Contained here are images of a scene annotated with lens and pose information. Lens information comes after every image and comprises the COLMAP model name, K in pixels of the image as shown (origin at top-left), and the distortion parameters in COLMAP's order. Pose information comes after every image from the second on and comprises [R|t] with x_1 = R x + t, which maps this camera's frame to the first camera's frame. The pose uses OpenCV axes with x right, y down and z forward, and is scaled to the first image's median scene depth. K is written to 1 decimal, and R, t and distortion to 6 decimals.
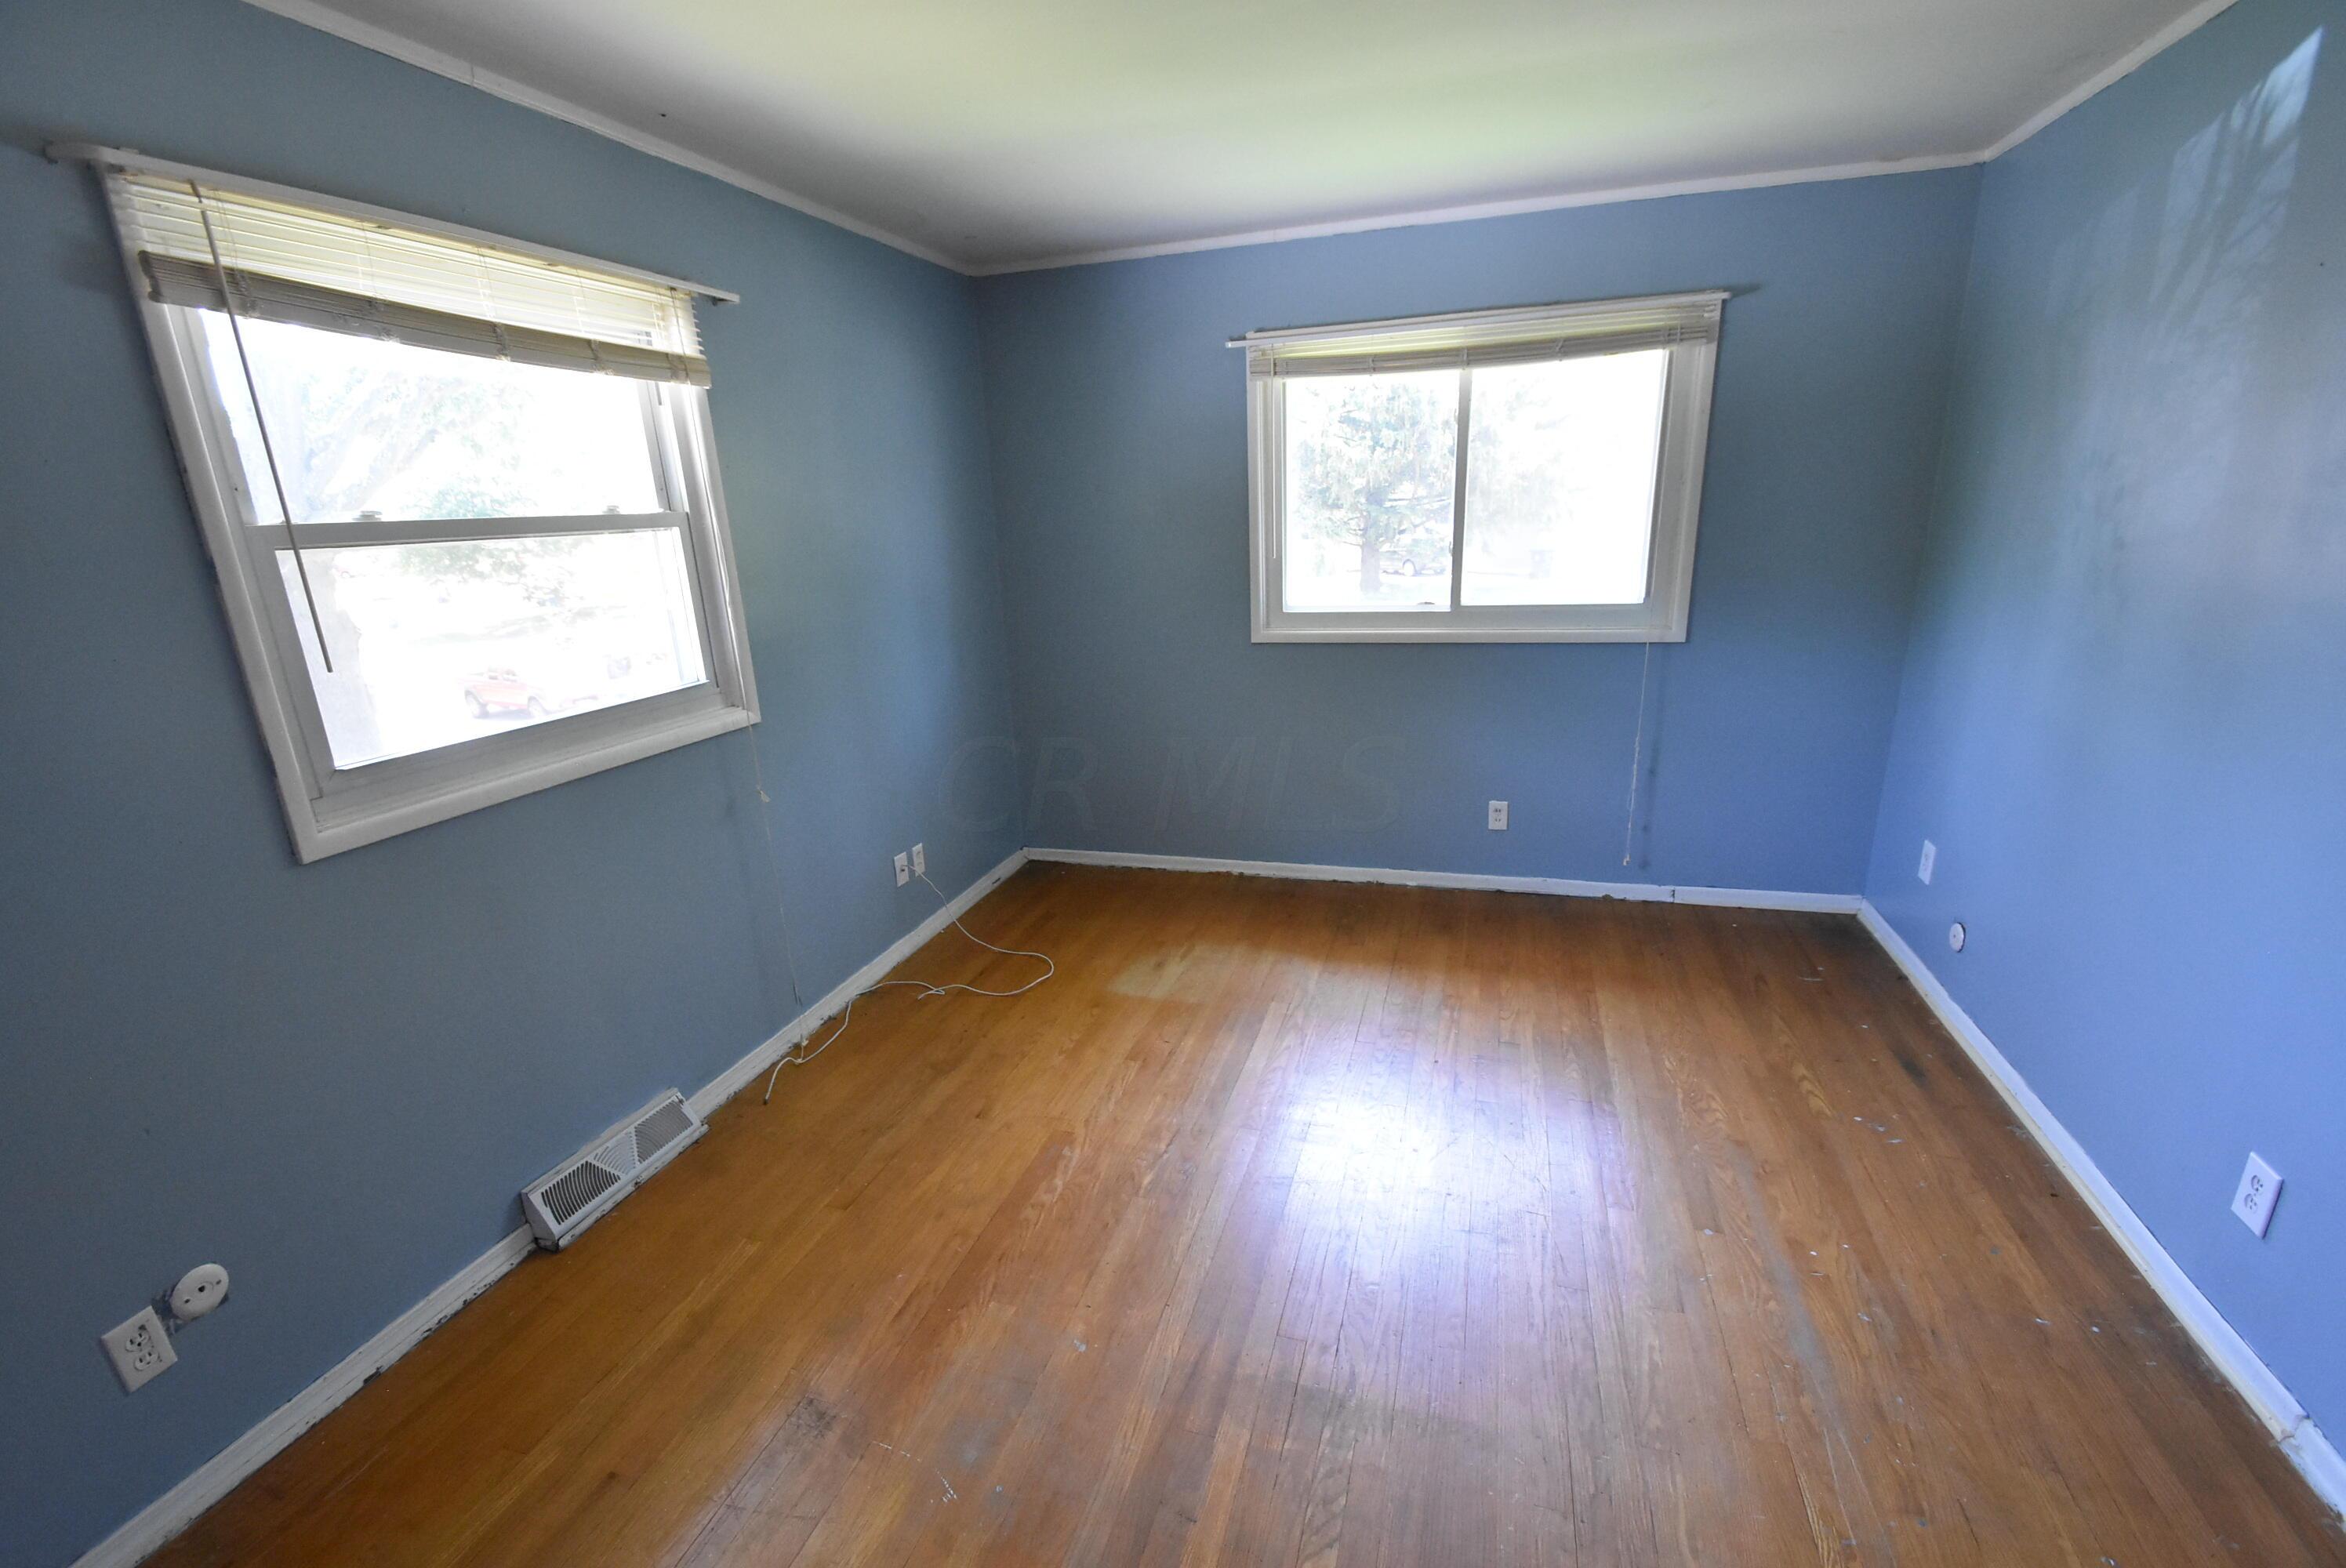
lens RADIAL K [[1038.2, 0, 1167.3], [0, 1038.2, 817.6], [0, 0, 1]] dist [0.019033, -0.018345]
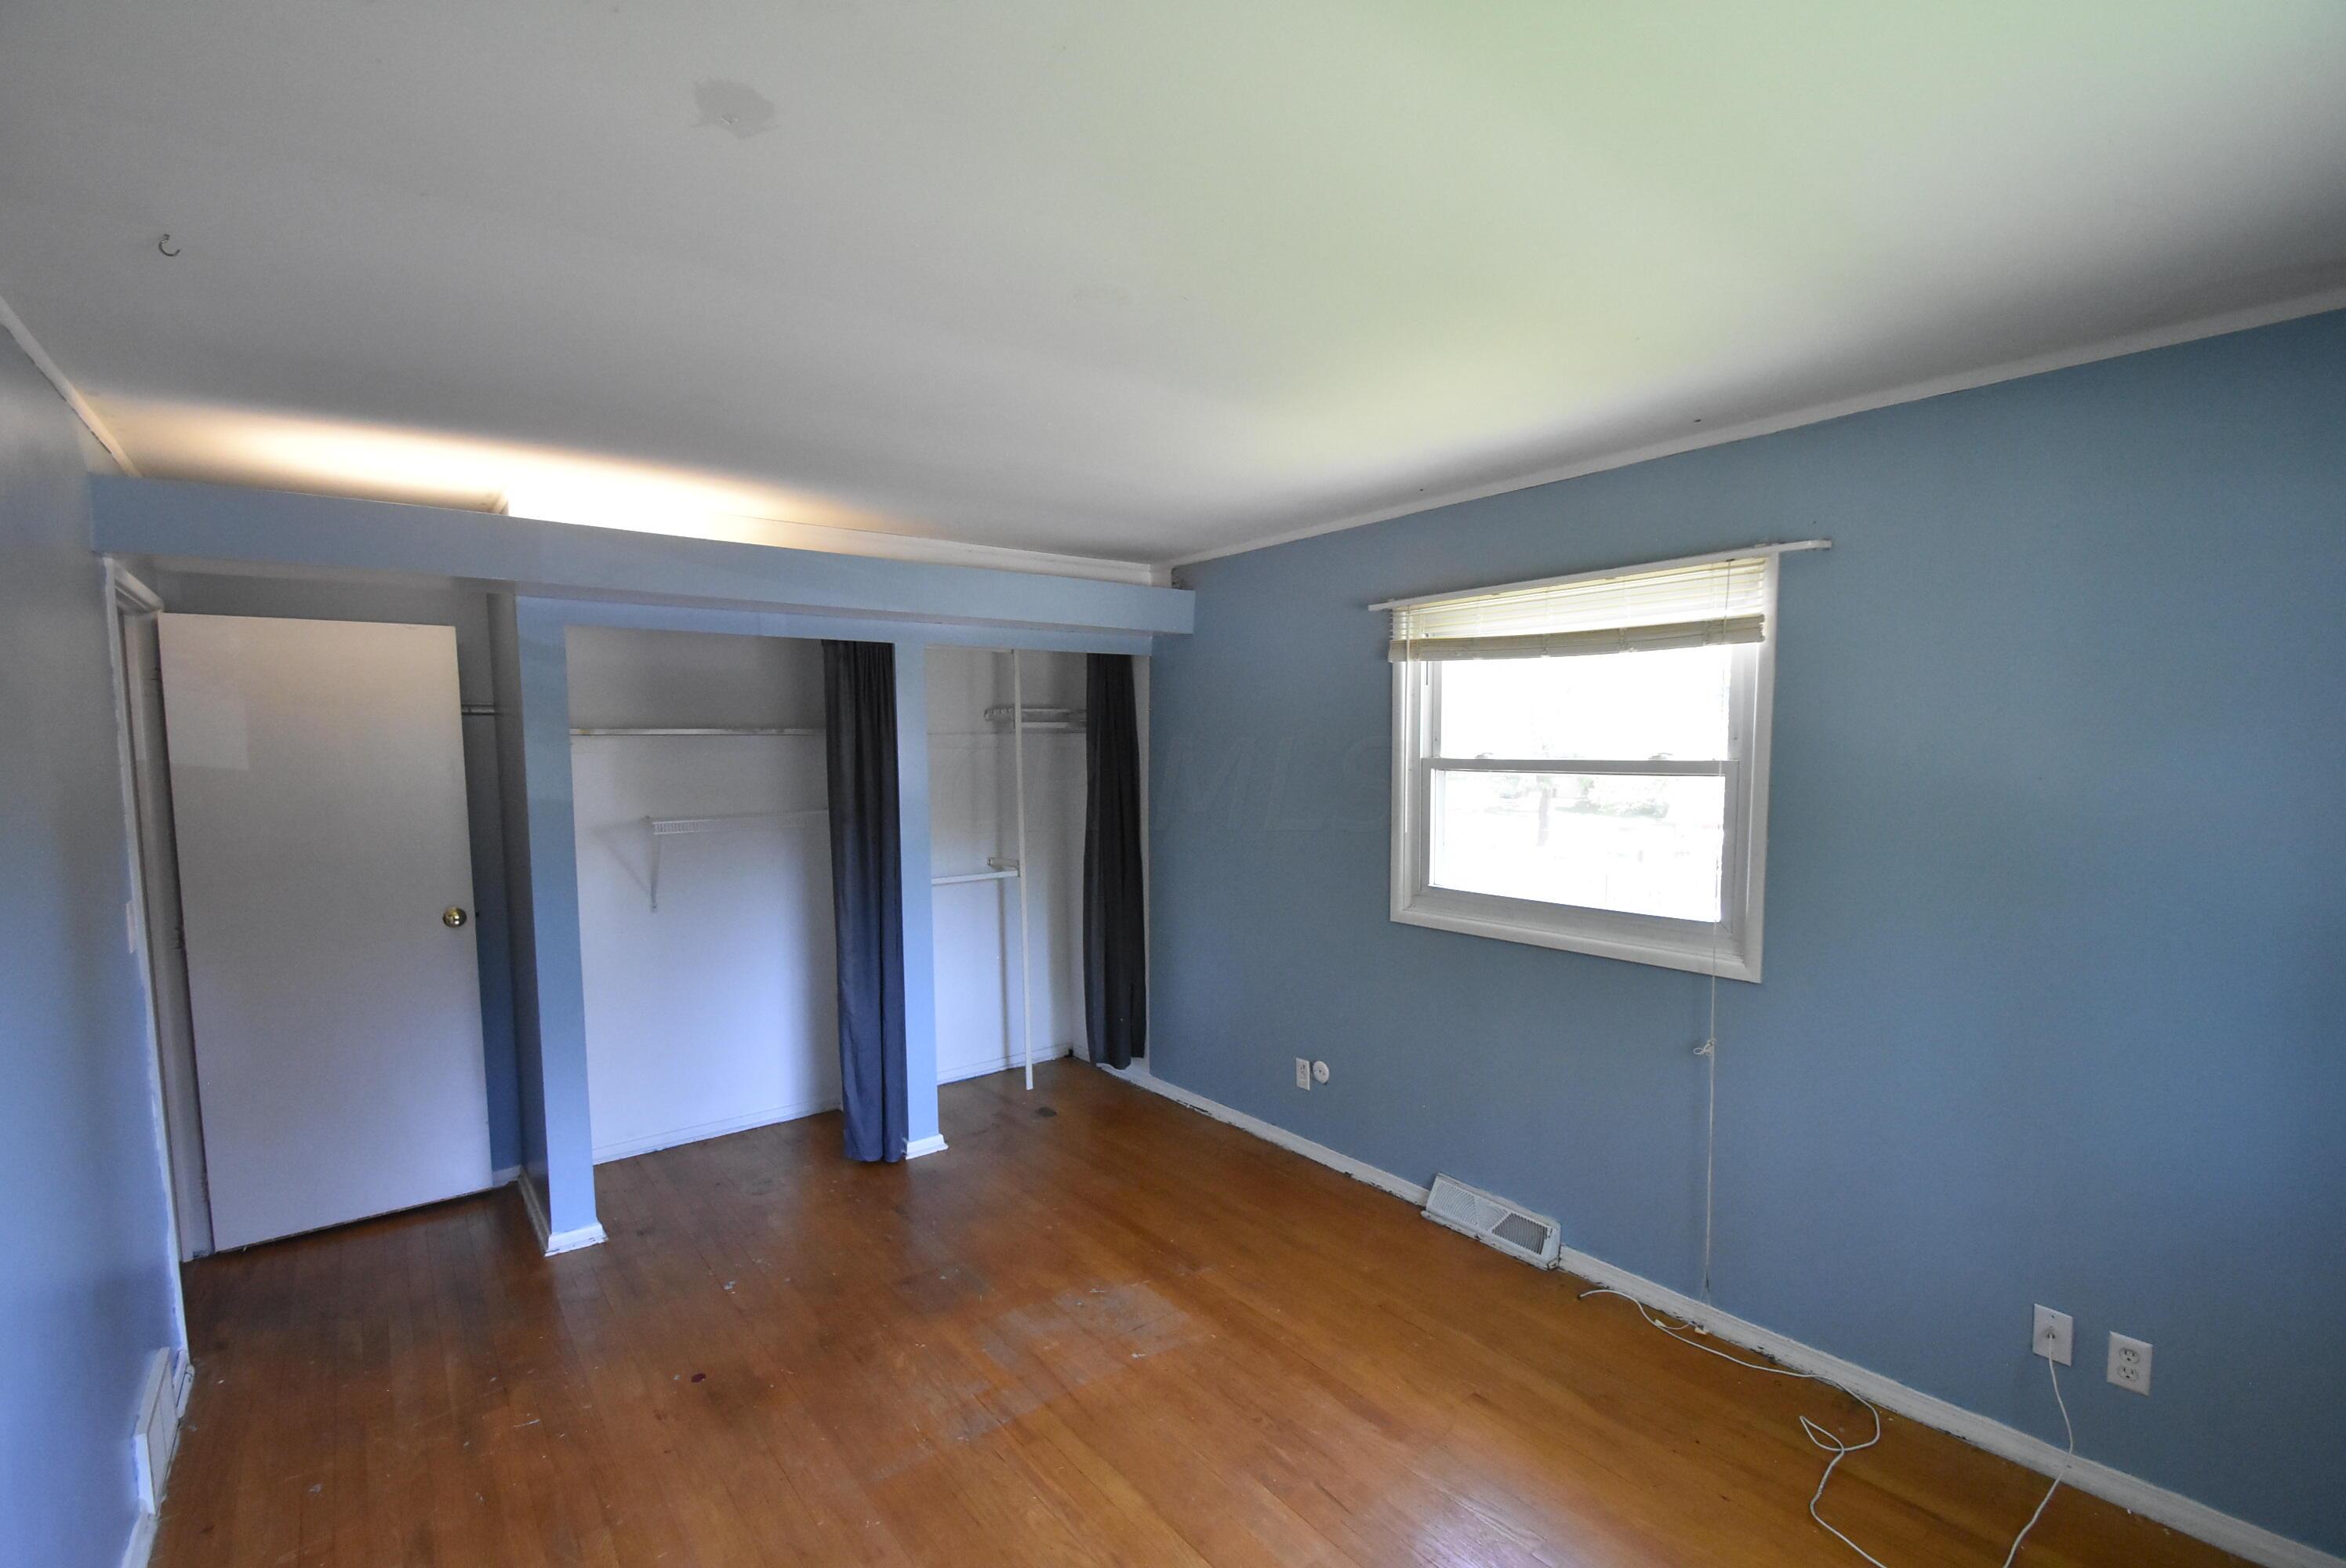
lens RADIAL K [[1033.7, 0, 1169.0], [0, 1033.7, 817.2], [0, 0, 1]] dist [0.017909, -0.017247]
pose [[-0.571602, 0.107316, -0.813483, 0.645557], [-0.206604, 0.940645, 0.269263, -0.376506], [0.794095, 0.321980, -0.515502, 1.035028]]
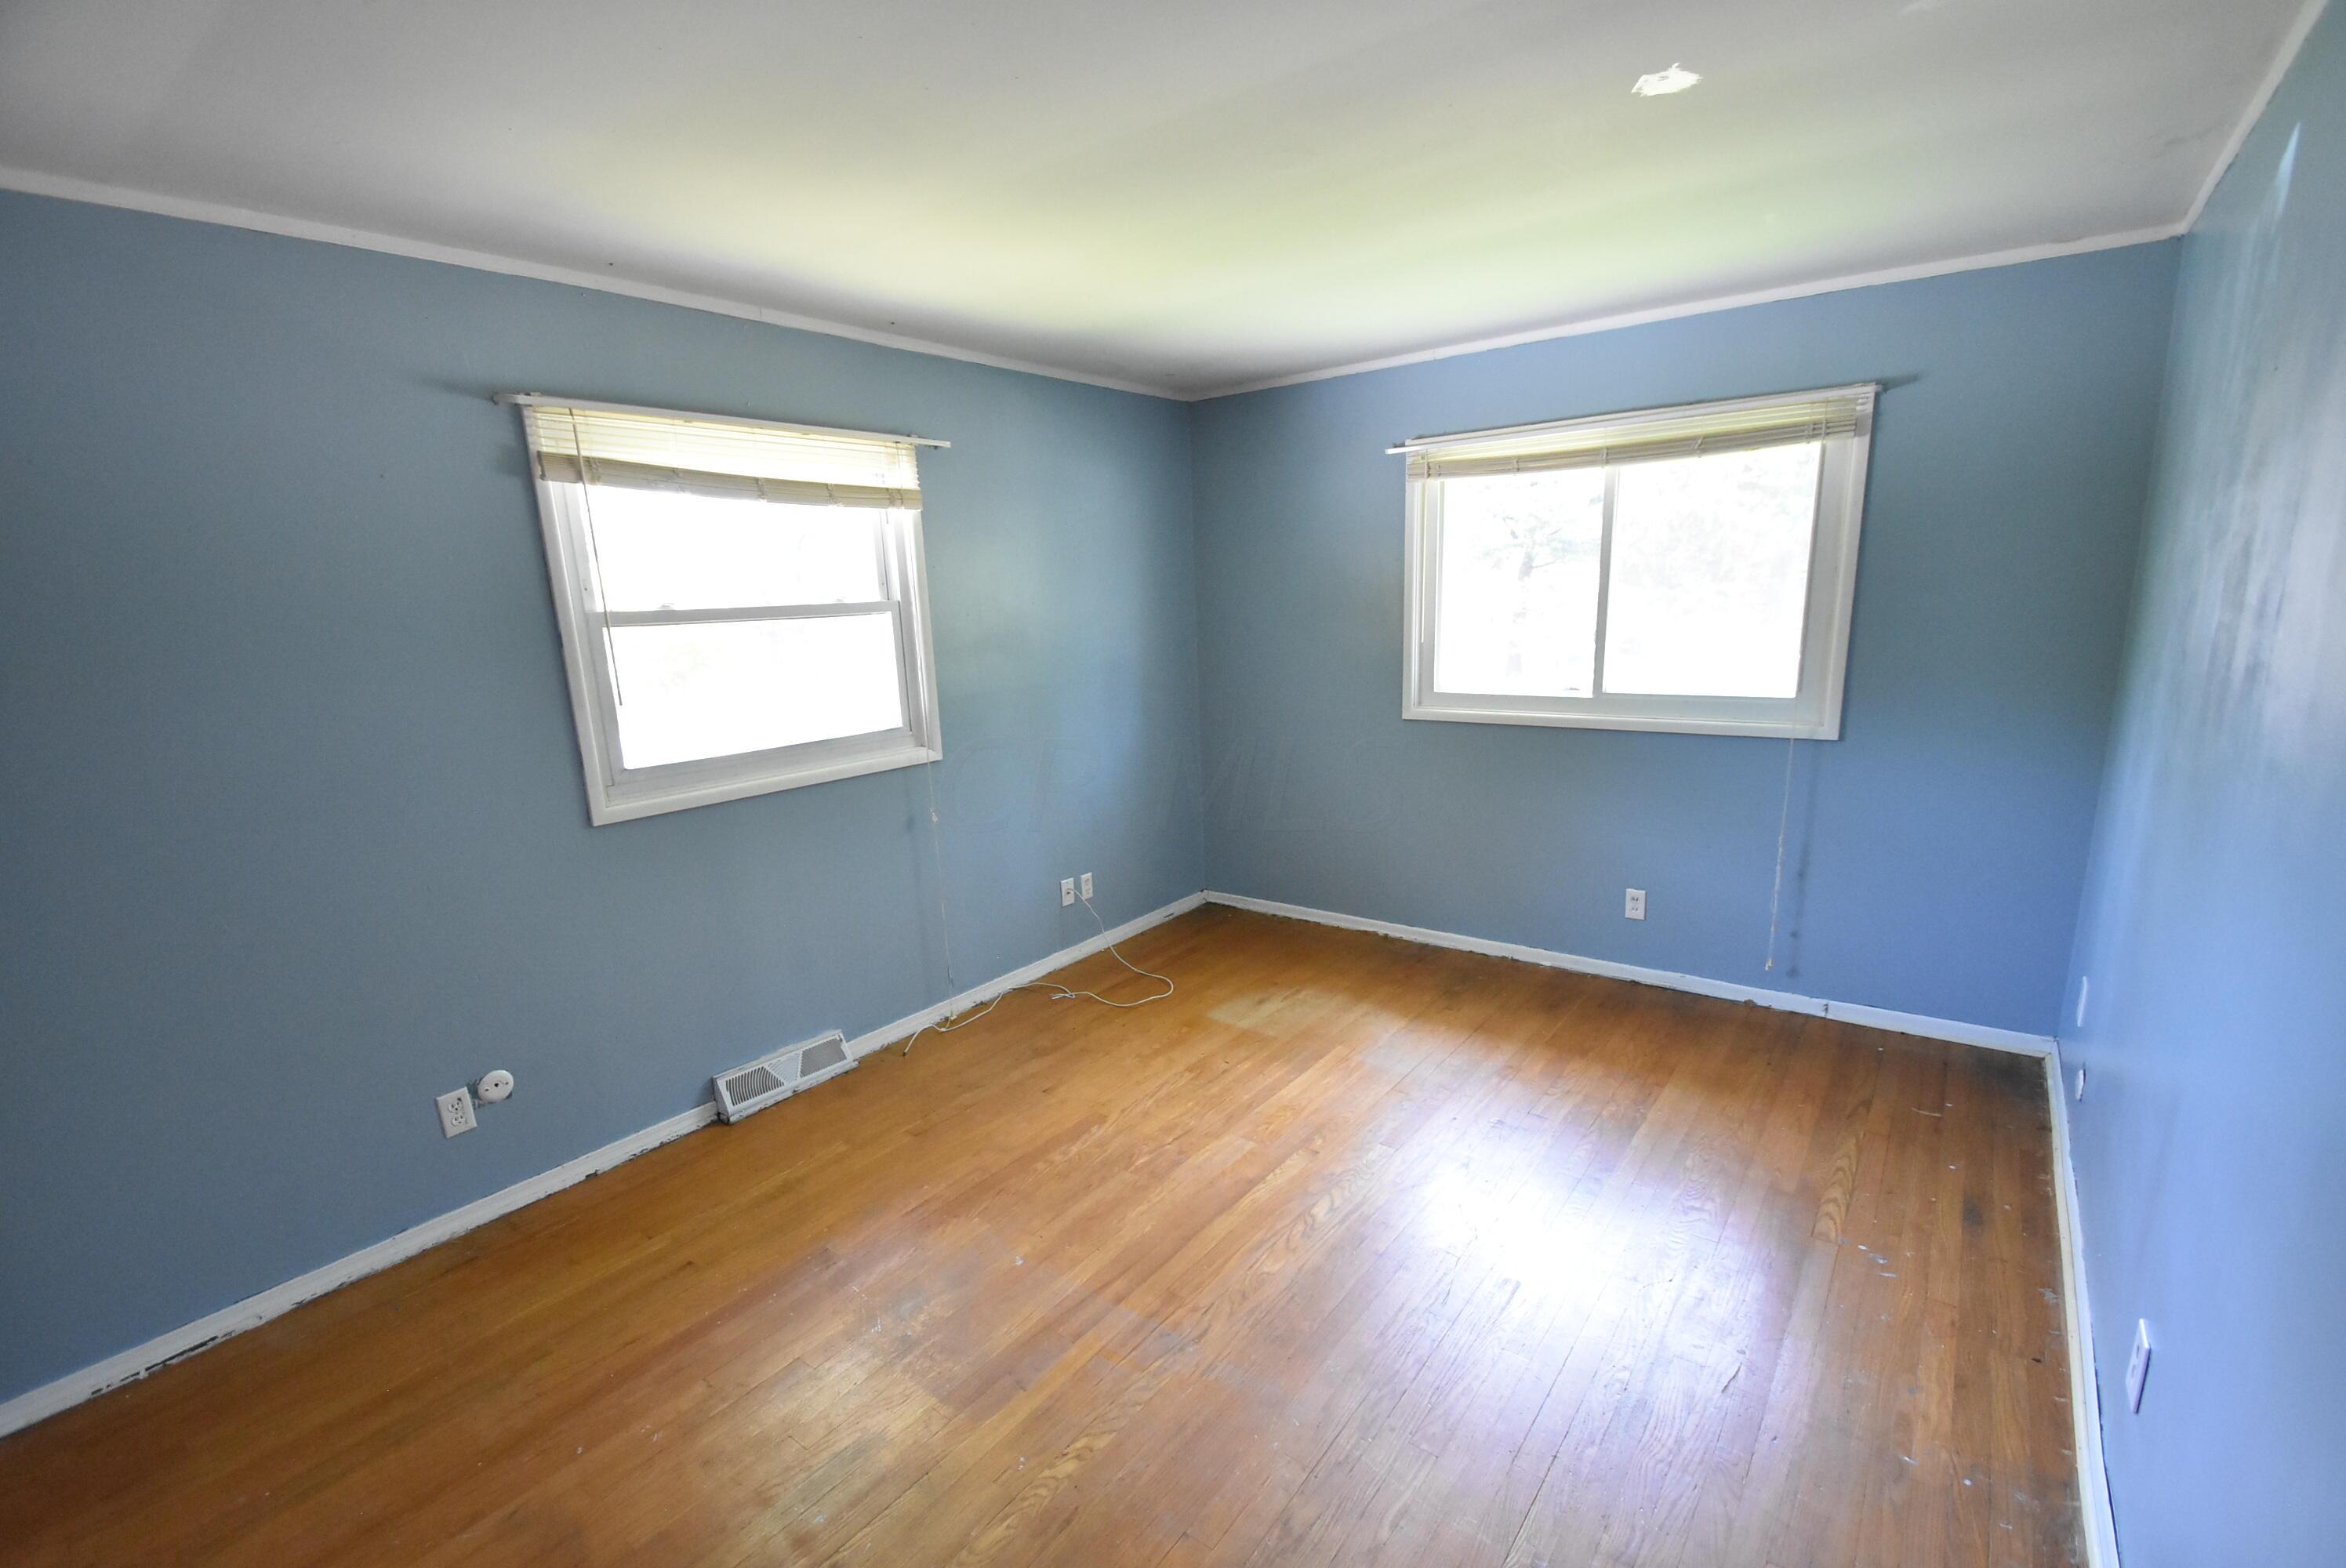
lens RADIAL K [[1033.7, 0, 1169.0], [0, 1033.7, 817.2], [0, 0, 1]] dist [0.017909, -0.017247]
pose [[0.937391, 0.081316, -0.338653, 0.320387], [-0.102542, 0.993700, -0.045233, 0.007978], [0.332842, 0.077127, 0.939823, -0.109449]]
